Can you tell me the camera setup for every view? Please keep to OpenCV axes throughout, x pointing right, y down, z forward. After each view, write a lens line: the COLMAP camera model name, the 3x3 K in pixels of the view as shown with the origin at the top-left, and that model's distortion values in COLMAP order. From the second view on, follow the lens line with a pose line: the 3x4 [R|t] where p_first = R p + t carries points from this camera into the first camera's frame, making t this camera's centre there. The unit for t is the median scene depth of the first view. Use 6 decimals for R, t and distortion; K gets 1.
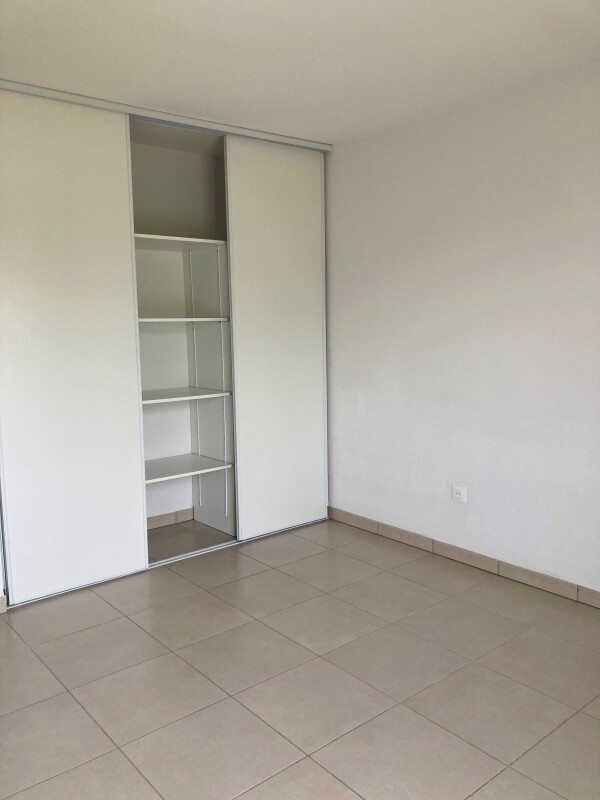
lens RADIAL K [[656.8, 0, 300.2], [0, 656.8, 400.5], [0, 0, 1]] dist [0.000968, -0.001491]
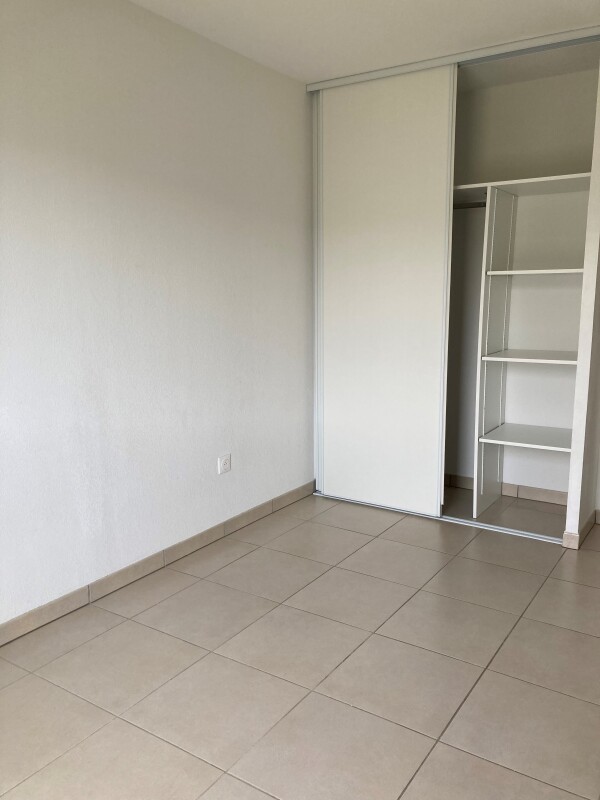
lens RADIAL K [[656.8, 0, 300.2], [0, 656.8, 399.4], [0, 0, 1]] dist [0.000968, -0.001491]
pose [[0.267200, 0.187576, -0.945209, 0.703048], [-0.126658, 0.979199, 0.158516, -0.068205], [0.955281, 0.077363, 0.285400, 0.530380]]
